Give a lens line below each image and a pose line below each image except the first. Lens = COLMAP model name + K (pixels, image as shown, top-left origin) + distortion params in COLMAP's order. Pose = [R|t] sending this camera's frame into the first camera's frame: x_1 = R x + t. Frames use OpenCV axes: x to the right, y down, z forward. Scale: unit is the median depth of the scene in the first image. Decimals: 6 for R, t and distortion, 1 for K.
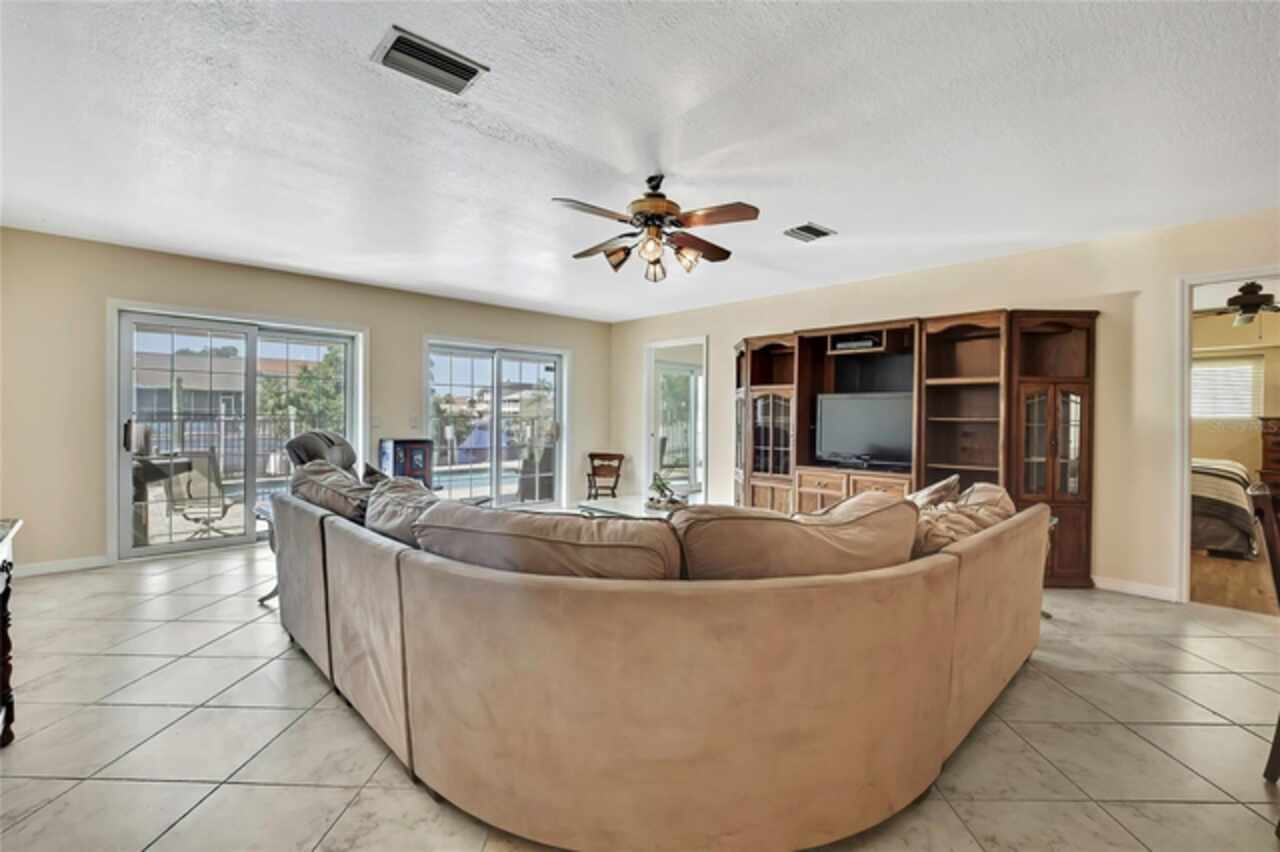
lens RADIAL K [[557.4, 0, 657.5], [0, 557.4, 418.0], [0, 0, 1]] dist [-0.009827, 0.000073]
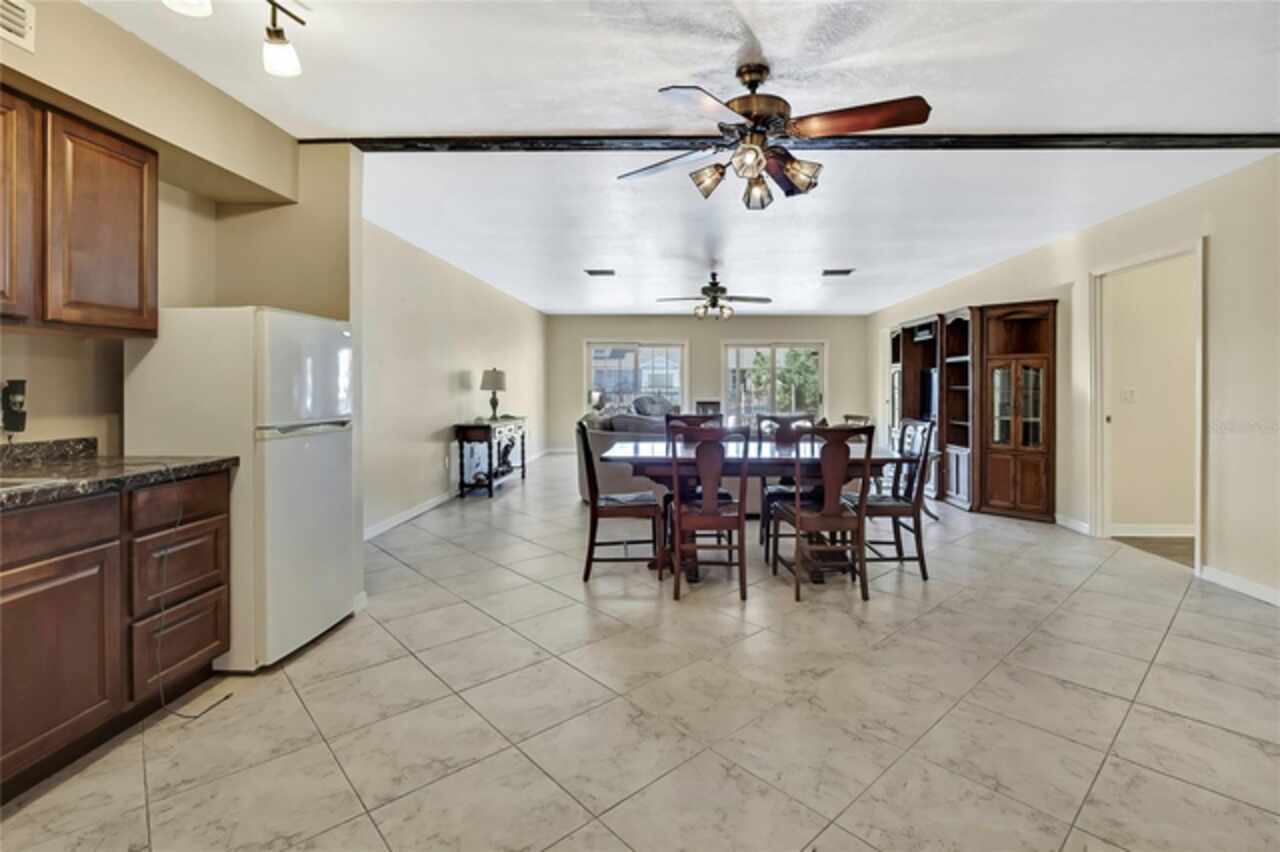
lens RADIAL K [[593.4, 0, 665.8], [0, 593.4, 382.7], [0, 0, 1]] dist [-0.003913, -0.000349]
pose [[0.695384, -0.011342, -0.718549, 0.804734], [0.000922, 0.999889, -0.014890, 0.008459], [0.718638, 0.009692, 0.695317, -0.384276]]
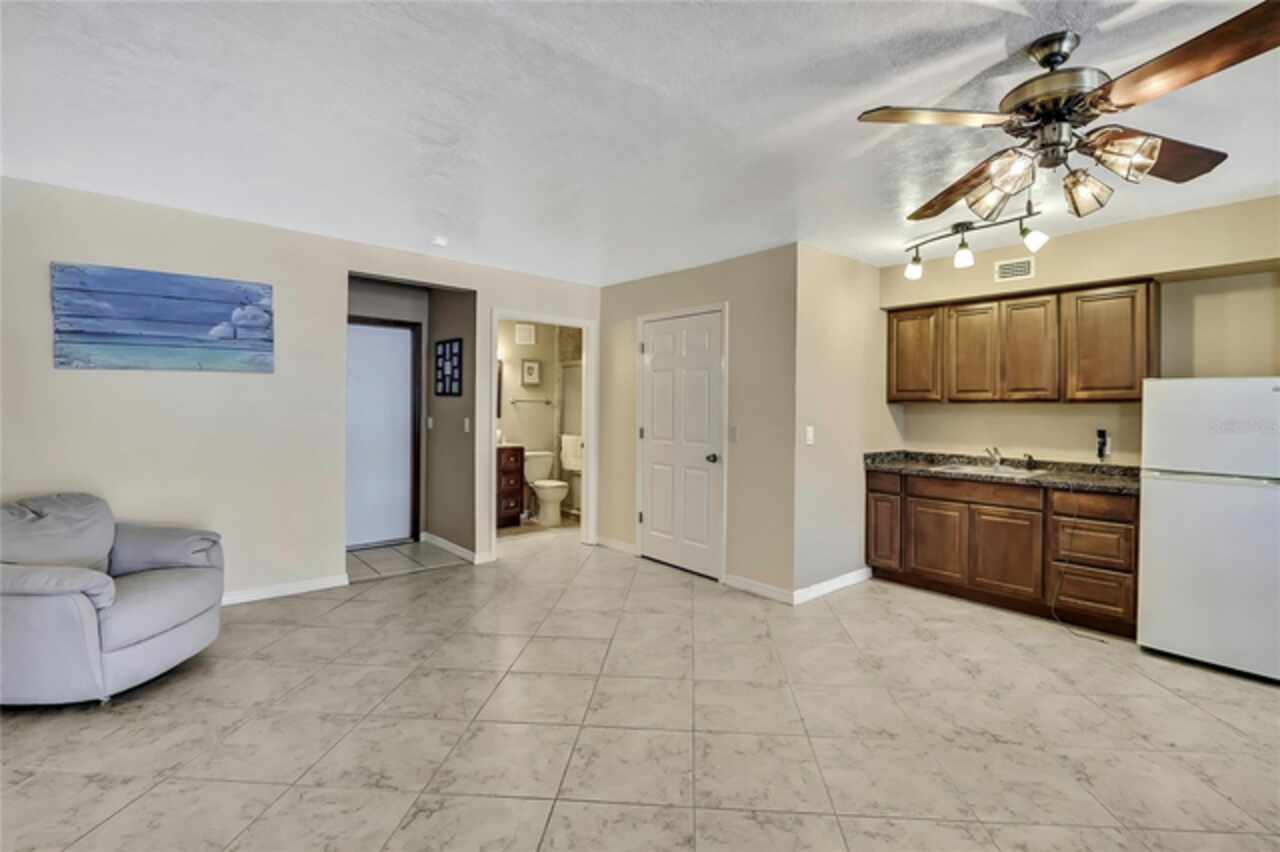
lens RADIAL K [[579.2, 0, 666.7], [0, 579.2, 409.6], [0, 0, 1]] dist [0.000923, -0.000056]
pose [[-0.999614, -0.021434, 0.017689, 0.750072], [-0.021367, 0.999764, 0.003982, -0.015169], [-0.017770, 0.003603, -0.999836, 0.280246]]
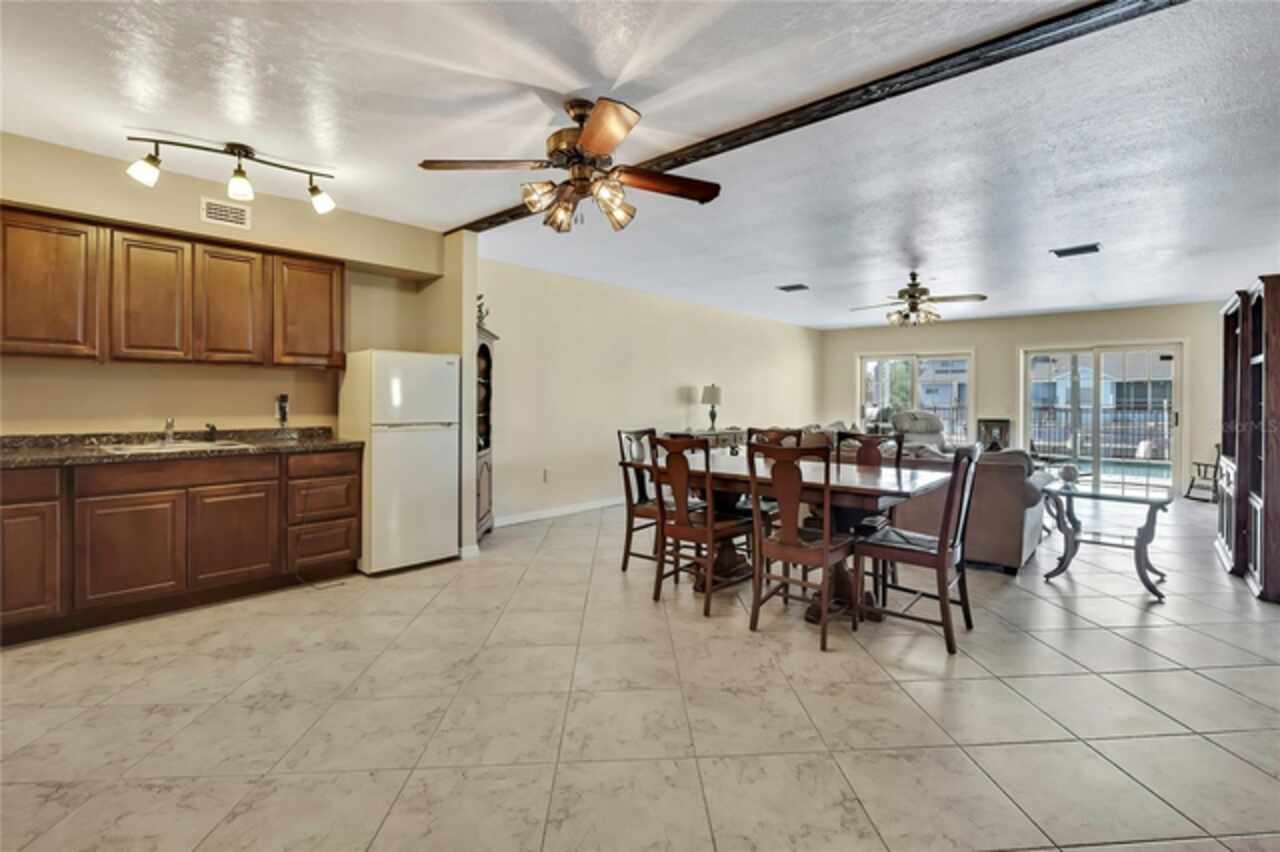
lens RADIAL K [[571.4, 0, 658.3], [0, 571.4, 396.9], [0, 0, 1]] dist [-0.005262, -0.000060]
pose [[0.091794, -0.012637, -0.995698, 0.987987], [-0.009540, 0.999862, -0.013570, 0.008222], [0.995732, 0.010744, 0.091660, -0.023327]]
